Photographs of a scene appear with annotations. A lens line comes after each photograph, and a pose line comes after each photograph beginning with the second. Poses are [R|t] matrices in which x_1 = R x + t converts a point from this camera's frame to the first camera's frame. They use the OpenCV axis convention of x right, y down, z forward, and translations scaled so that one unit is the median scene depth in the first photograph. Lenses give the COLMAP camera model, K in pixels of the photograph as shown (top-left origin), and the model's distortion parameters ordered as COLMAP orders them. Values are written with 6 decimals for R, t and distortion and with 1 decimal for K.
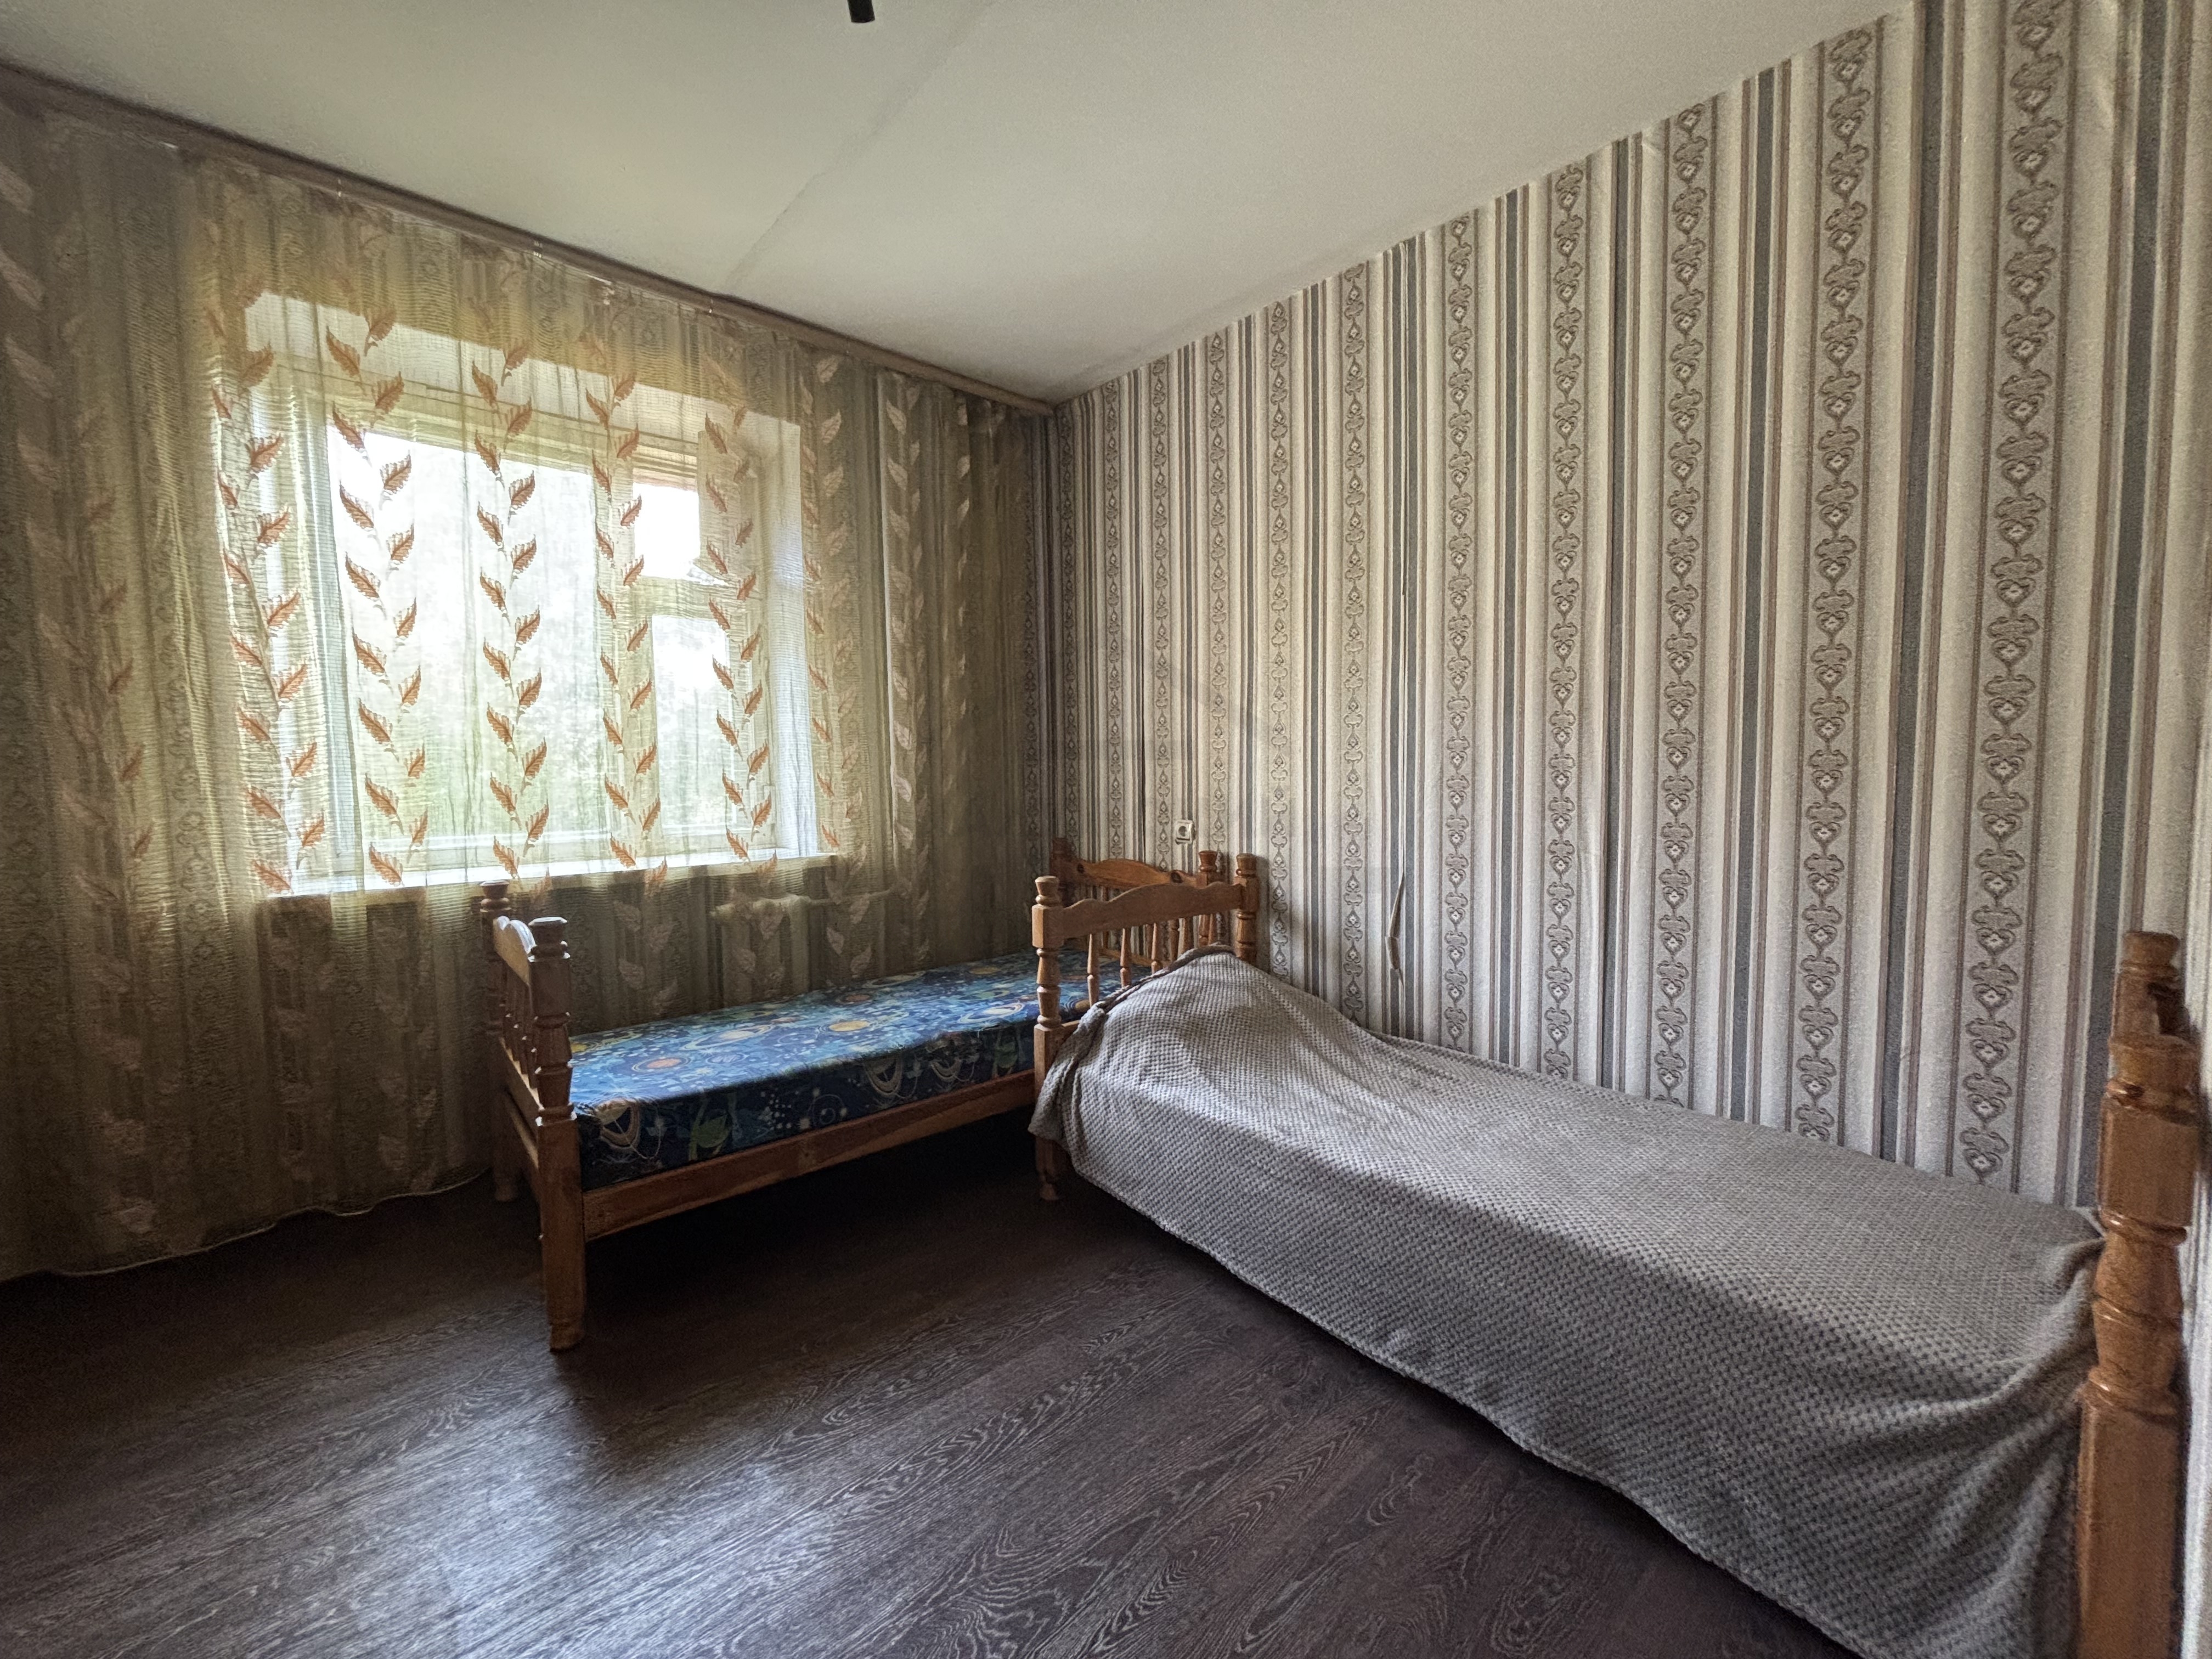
lens RADIAL K [[896.0, 0, 1119.3], [0, 896.0, 839.6], [0, 0, 1]] dist [-0.002312, 0.001263]
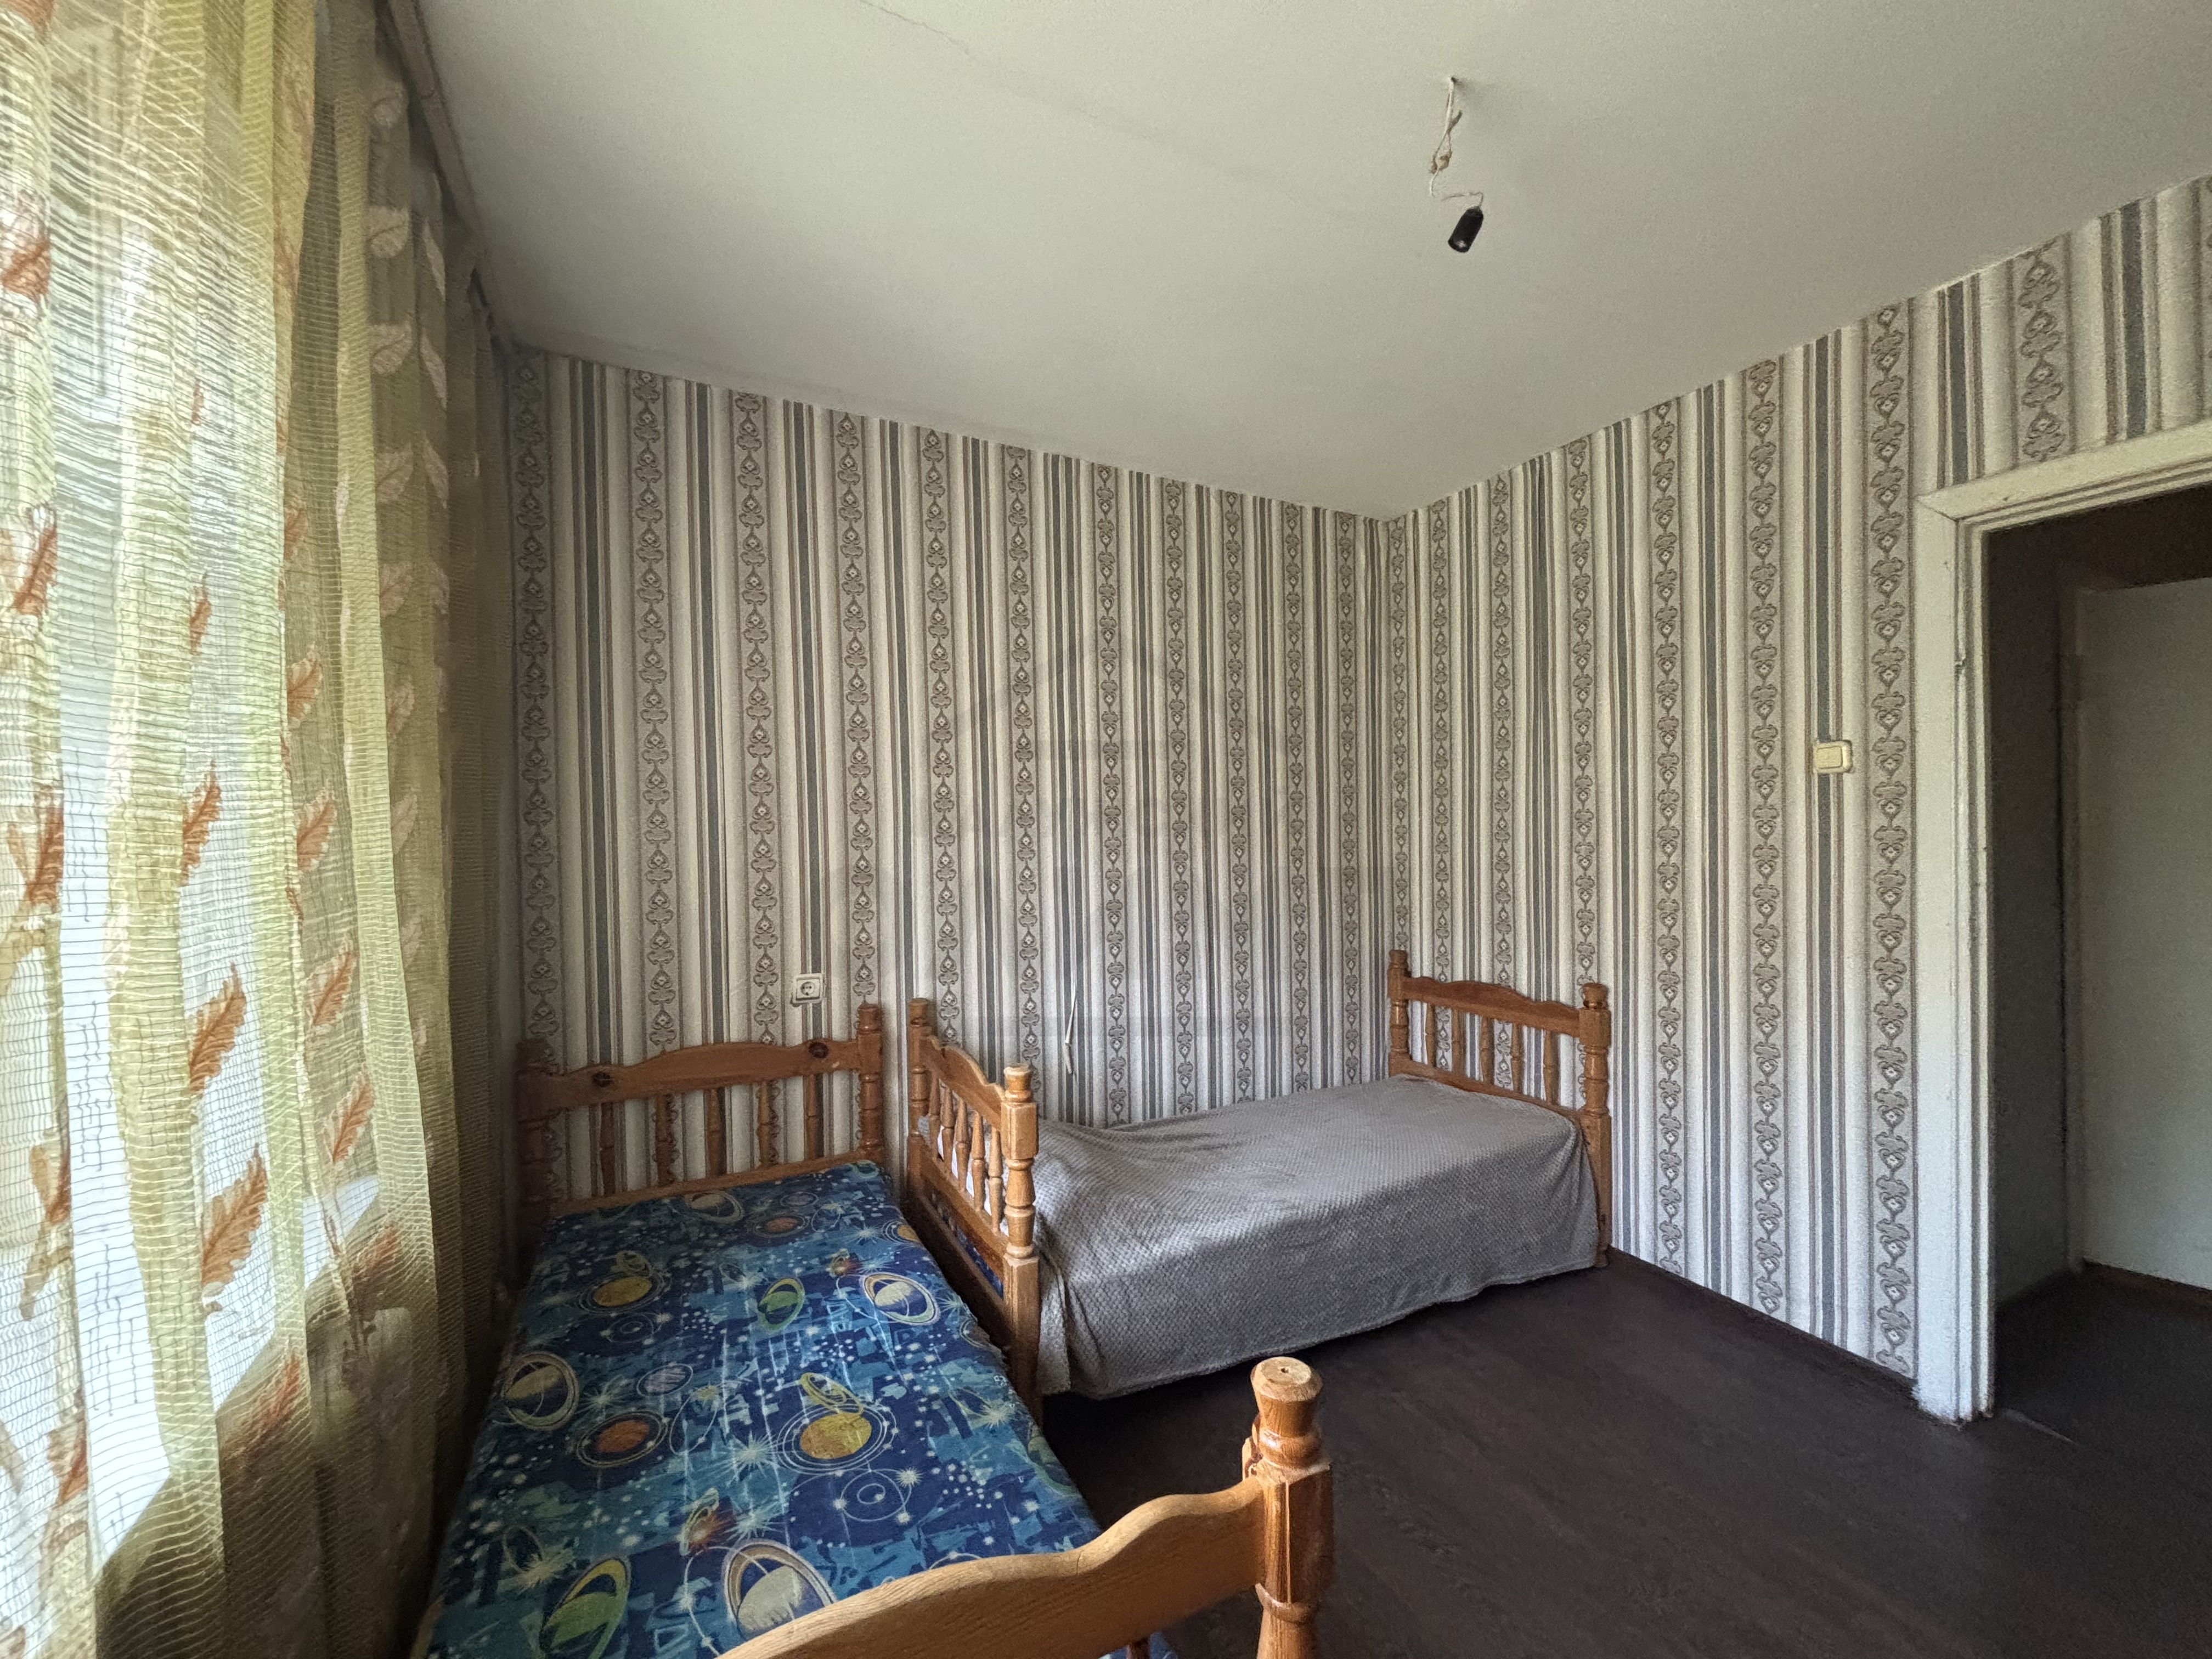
lens RADIAL K [[896.0, 0, 1120.2], [0, 896.0, 824.4], [0, 0, 1]] dist [-0.002312, 0.001263]
pose [[0.247102, -0.005092, 0.968976, -0.768904], [0.079784, 0.996698, -0.015108, -0.146911], [-0.965699, 0.081042, 0.246692, 0.630170]]
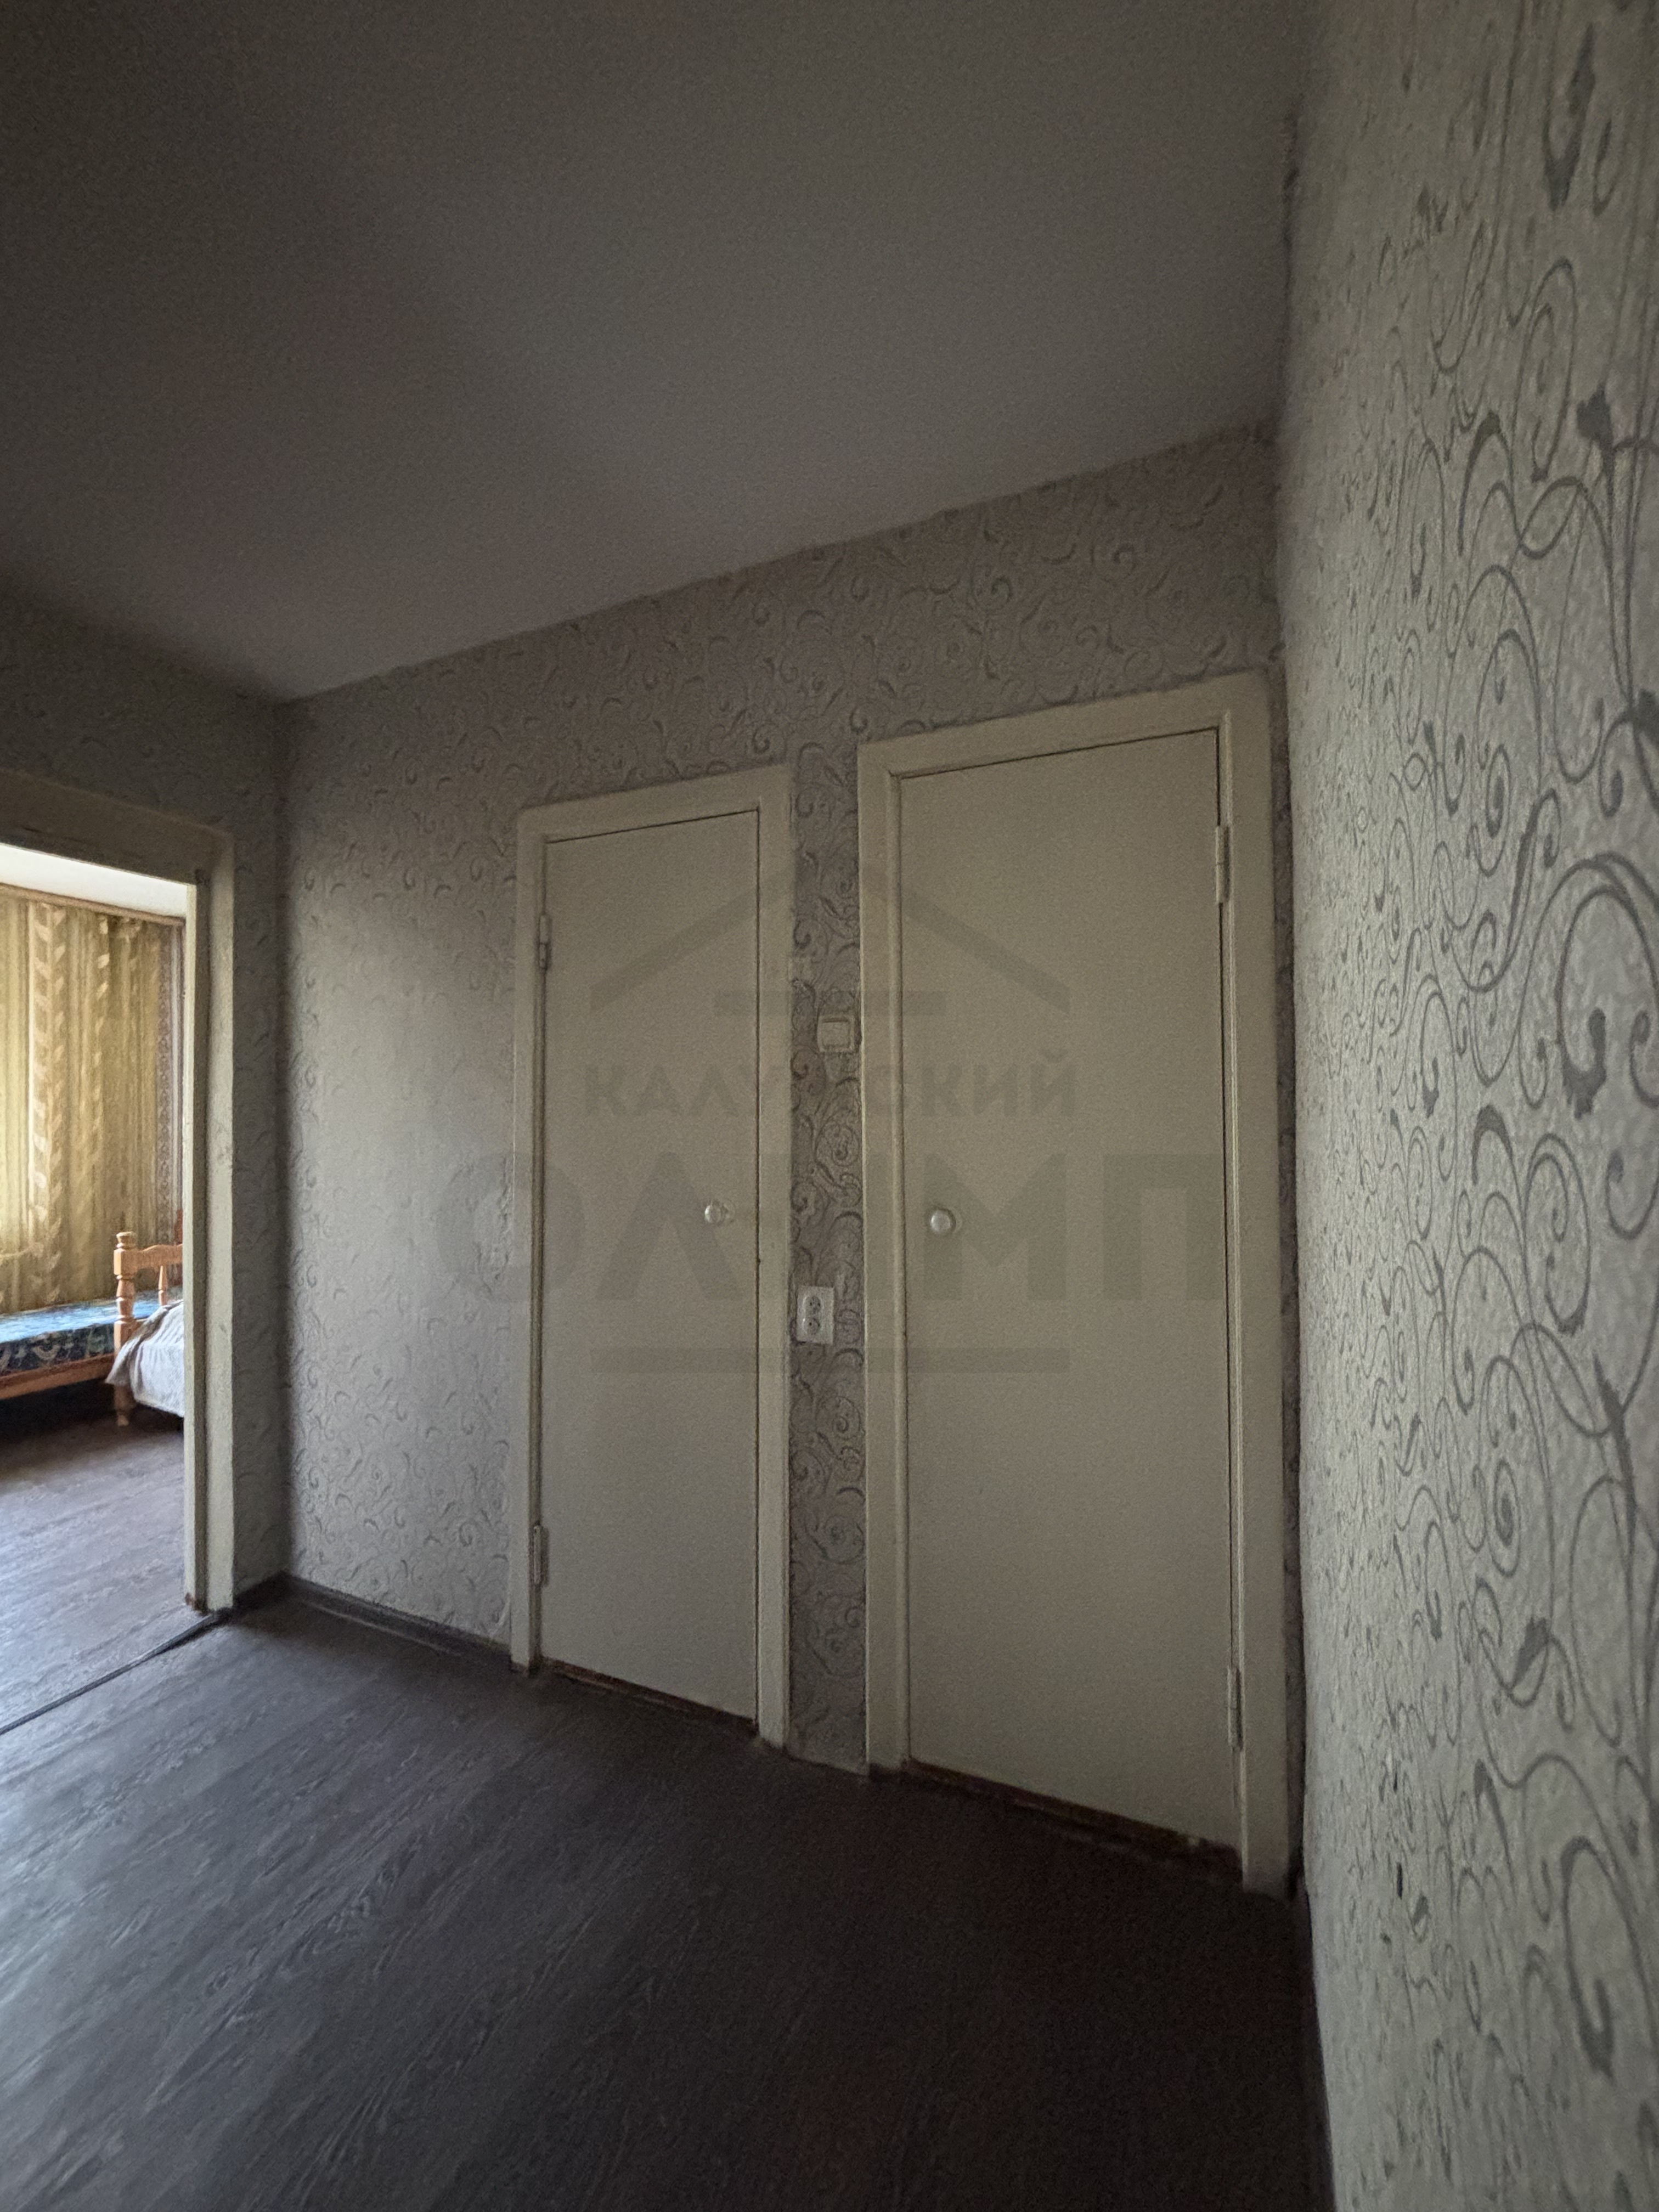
lens RADIAL K [[896.0, 0, 846.9], [0, 896.0, 1103.1], [0, 0, 1]] dist [-0.002312, 0.001263]
pose [[0.906424, 0.006690, 0.422316, 0.406585], [0.036728, 0.994839, -0.094590, 0.004643], [-0.420770, 0.101249, 0.901500, -1.064182]]
